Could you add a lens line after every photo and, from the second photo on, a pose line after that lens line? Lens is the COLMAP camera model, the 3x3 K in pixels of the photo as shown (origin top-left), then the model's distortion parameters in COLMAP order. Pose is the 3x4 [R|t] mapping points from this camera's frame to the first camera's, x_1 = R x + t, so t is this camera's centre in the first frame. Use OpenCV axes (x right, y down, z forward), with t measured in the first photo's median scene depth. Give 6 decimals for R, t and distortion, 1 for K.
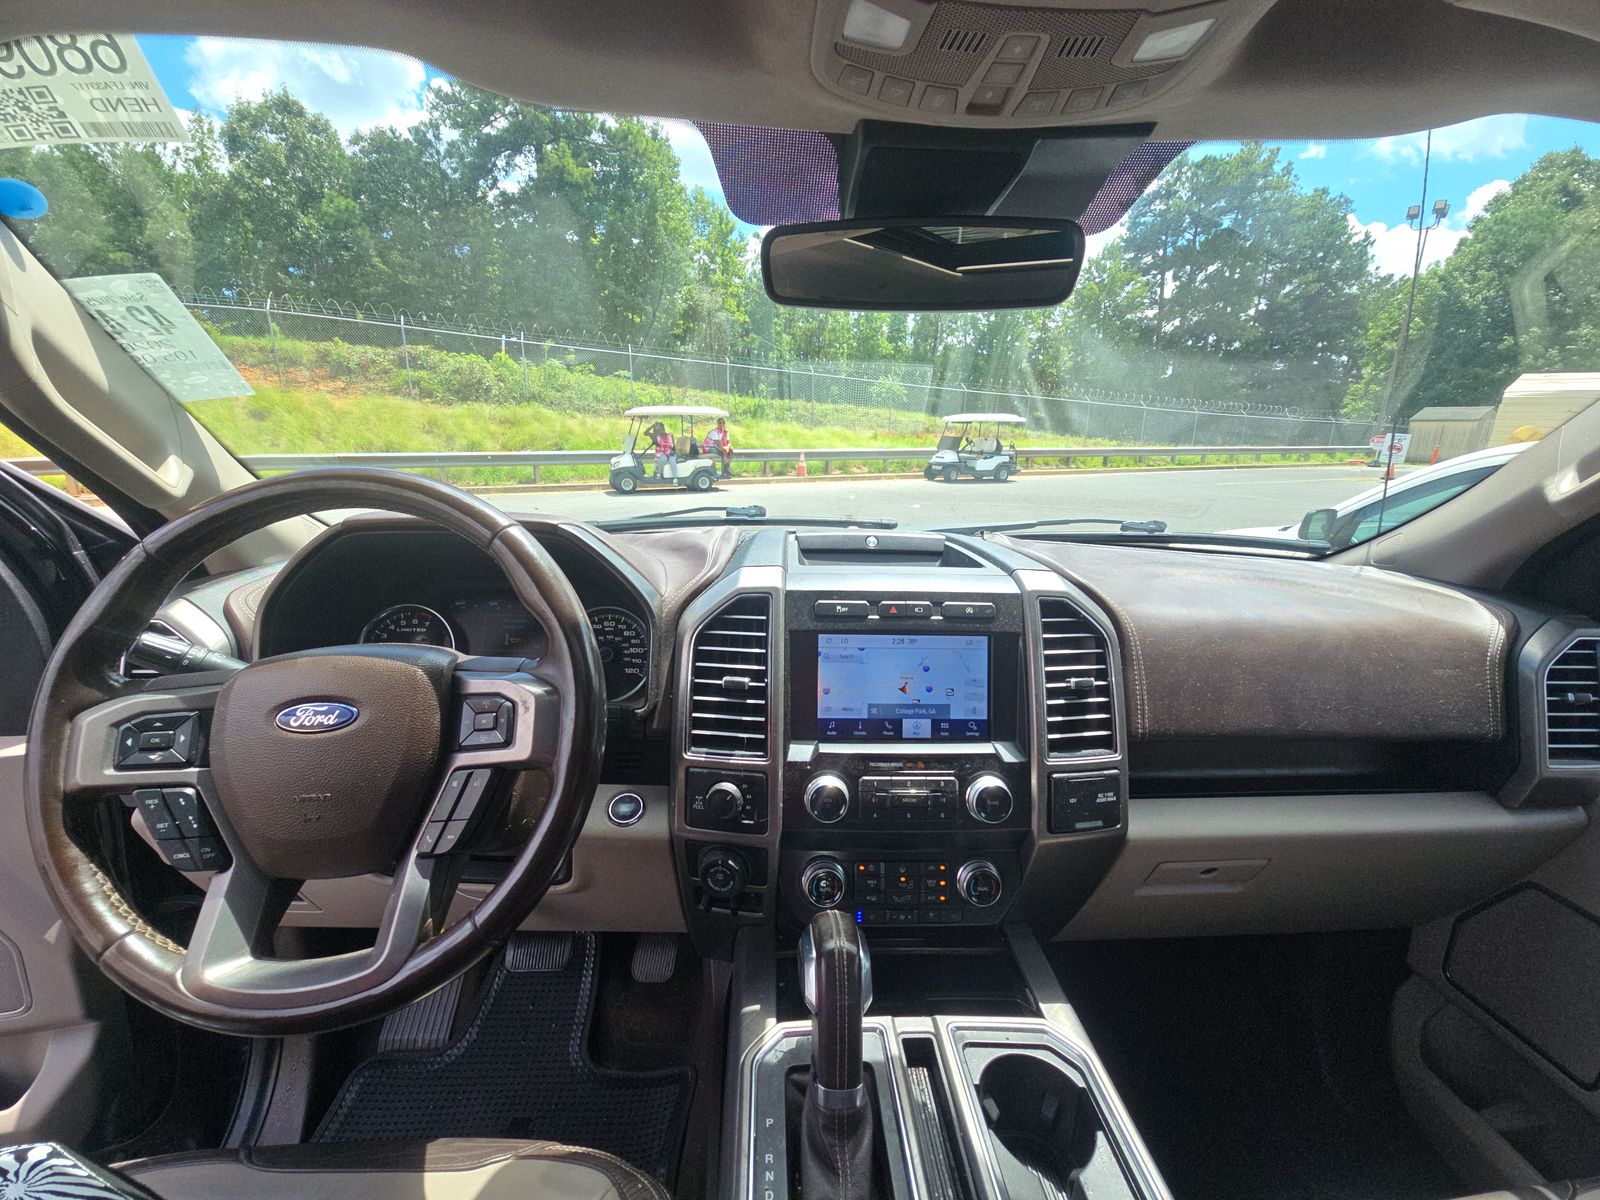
lens RADIAL K [[669.0, 0, 800.0], [0, 669.0, 600.0], [0, 0, 1]] dist [-0.001393, -0.000335]
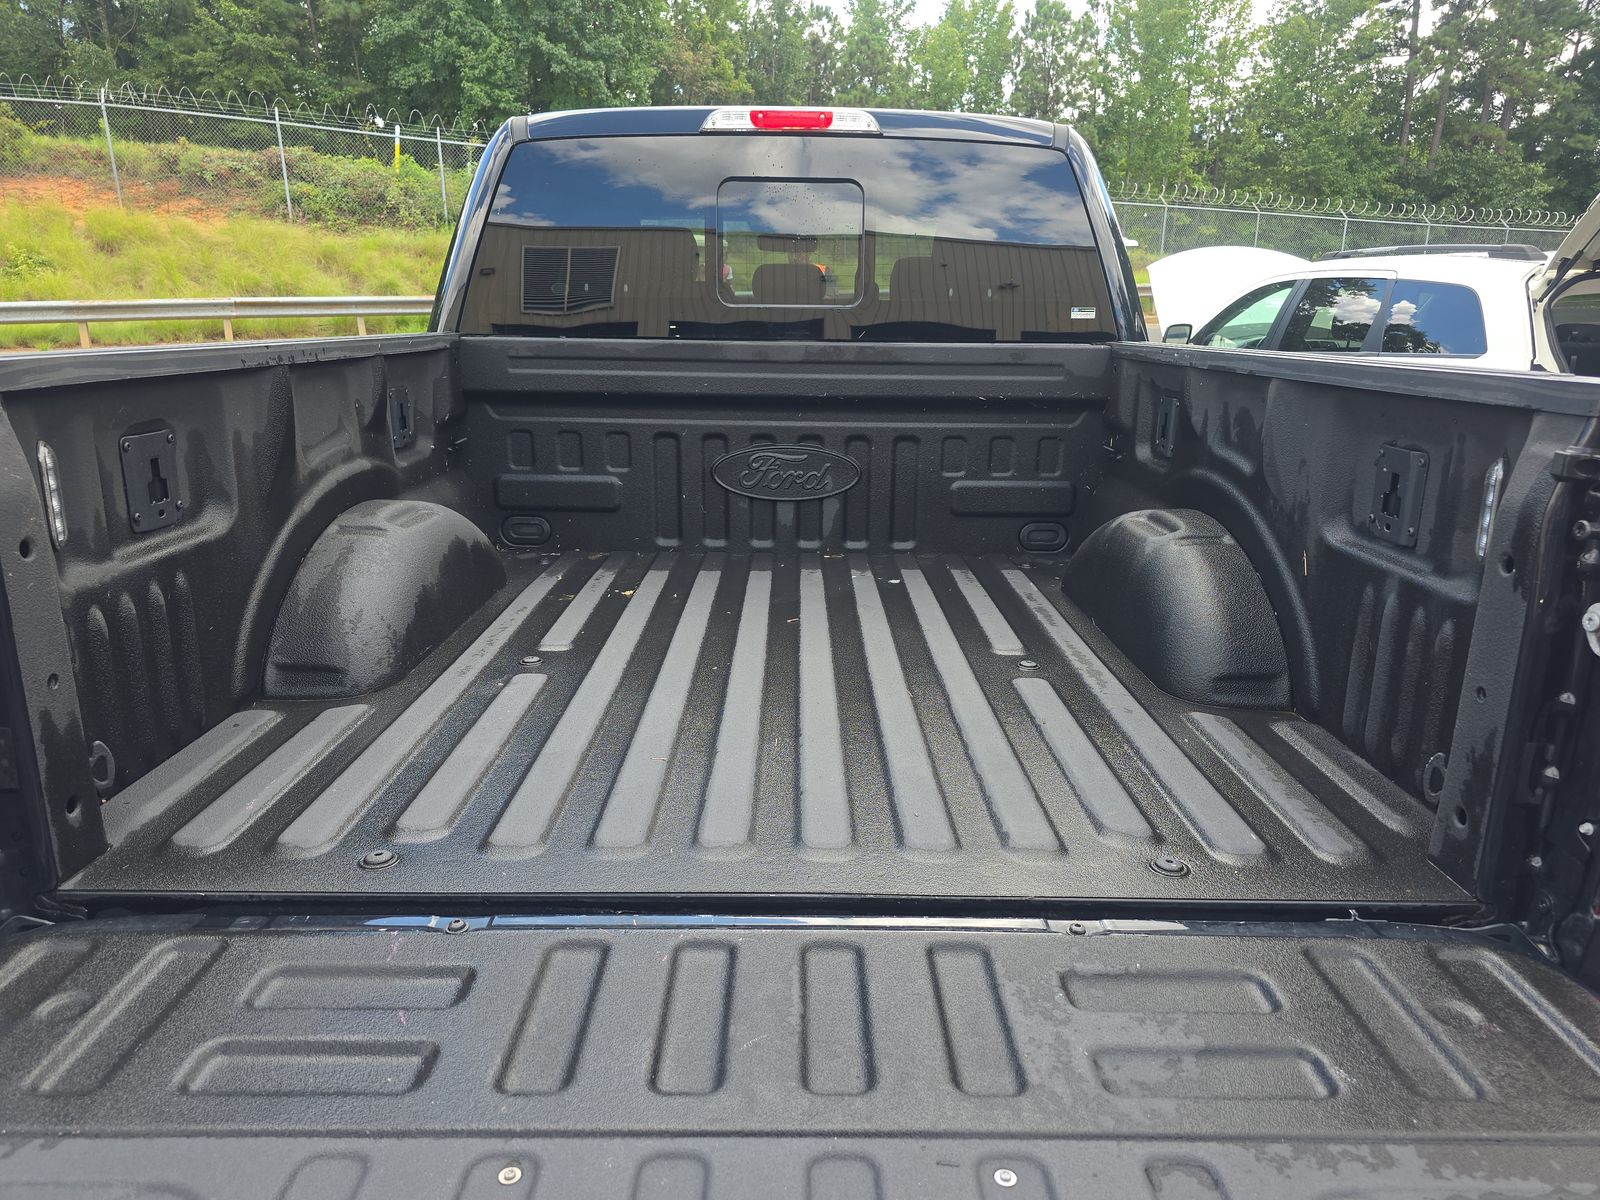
lens RADIAL K [[1120.8, 0, 800.0], [0, 1120.8, 600.0], [0, 0, 1]] dist [0.060467, -0.057943]
pose [[0.999362, 0.000108, -0.035719, 0.291393], [0.001463, 0.999032, 0.043964, 0.936138], [0.035689, -0.043988, 0.998394, -3.885234]]
